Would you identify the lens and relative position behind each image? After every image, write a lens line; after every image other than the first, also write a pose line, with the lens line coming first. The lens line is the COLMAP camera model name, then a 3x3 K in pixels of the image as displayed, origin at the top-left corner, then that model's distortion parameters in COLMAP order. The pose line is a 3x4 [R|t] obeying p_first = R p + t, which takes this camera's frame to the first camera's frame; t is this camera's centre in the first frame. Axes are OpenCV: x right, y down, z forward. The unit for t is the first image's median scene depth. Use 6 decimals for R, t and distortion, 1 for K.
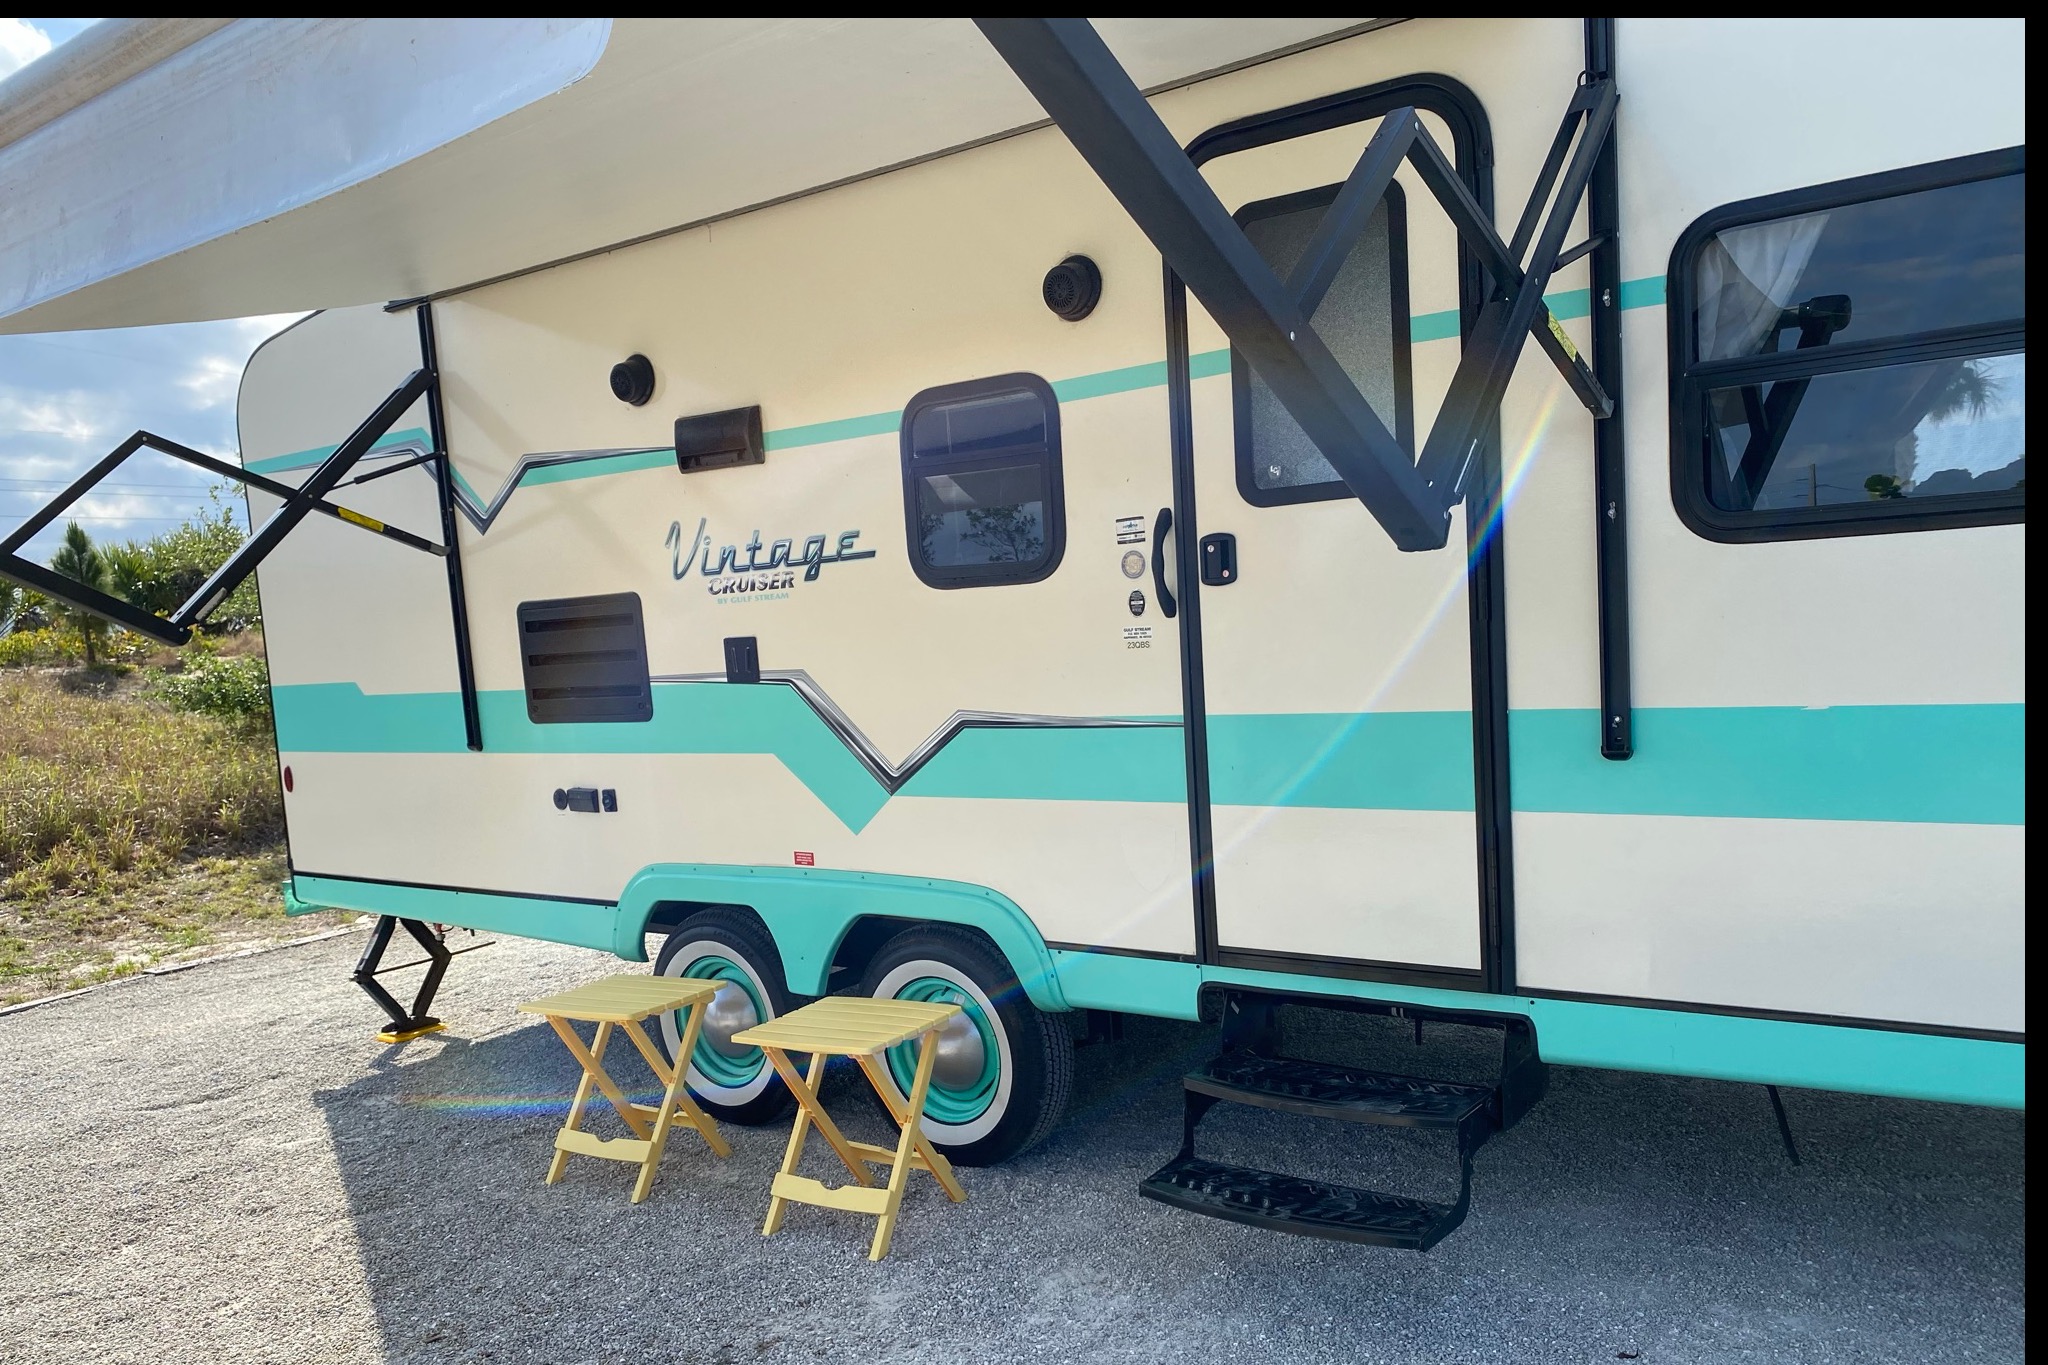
lens RADIAL K [[1514.0, 0, 1024.9], [0, 1514.0, 795.5], [0, 0, 1]] dist [0.097903, -0.000594]
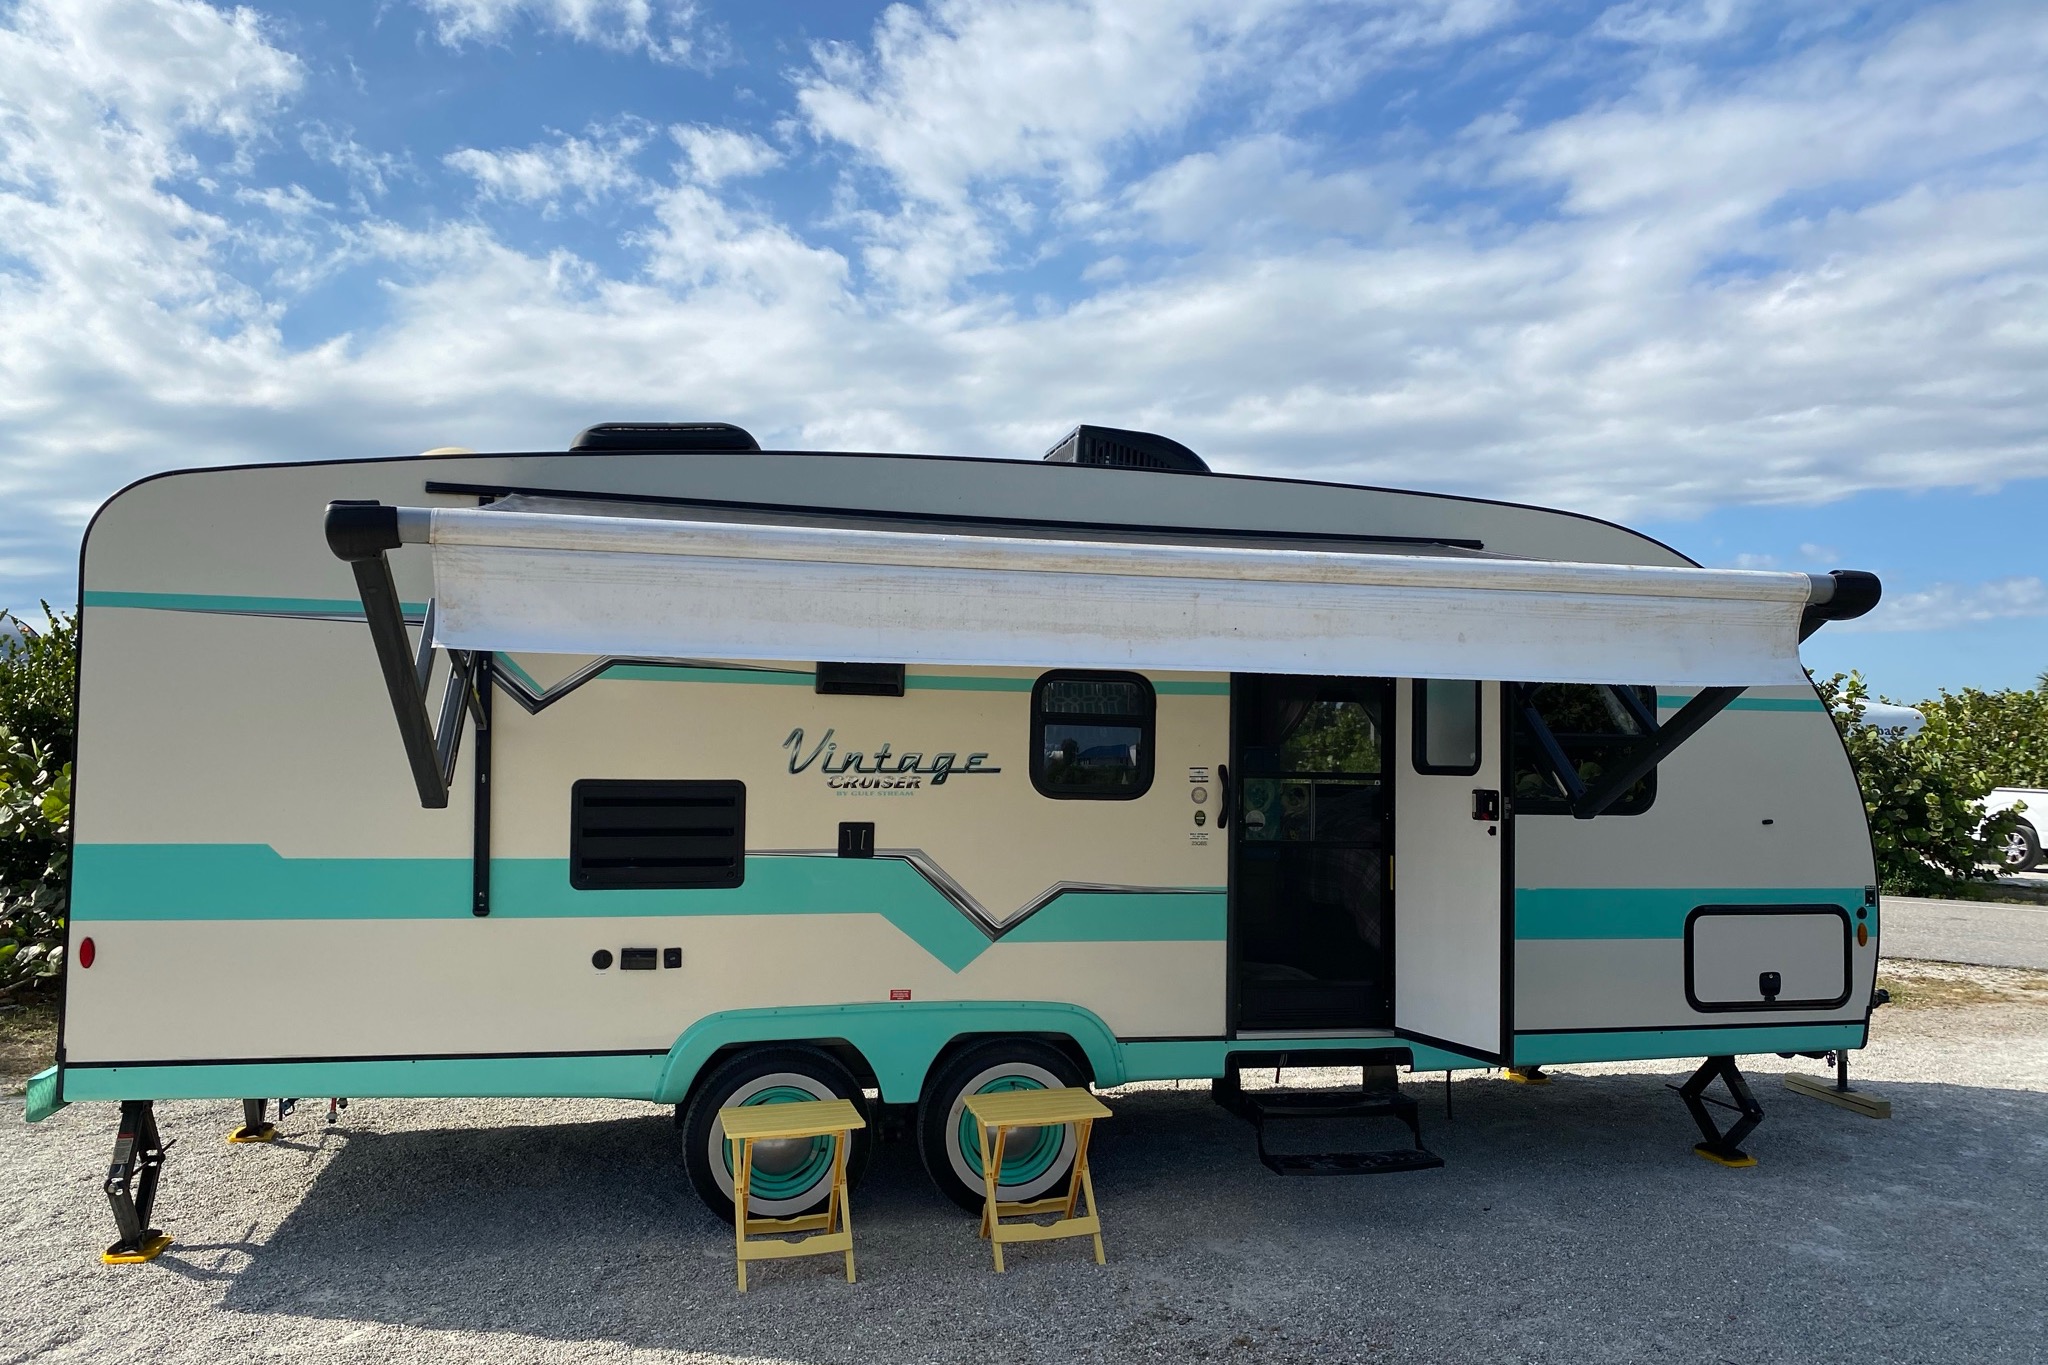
lens RADIAL K [[1537.8, 0, 1024.0], [0, 1537.8, 682.5], [0, 0, 1]] dist [0.092725, -0.147267]
pose [[0.661733, 0.104021, 0.742488, -1.082383], [0.029874, 0.985884, -0.164745, -0.001224], [-0.749144, 0.131199, 0.649284, 0.027502]]
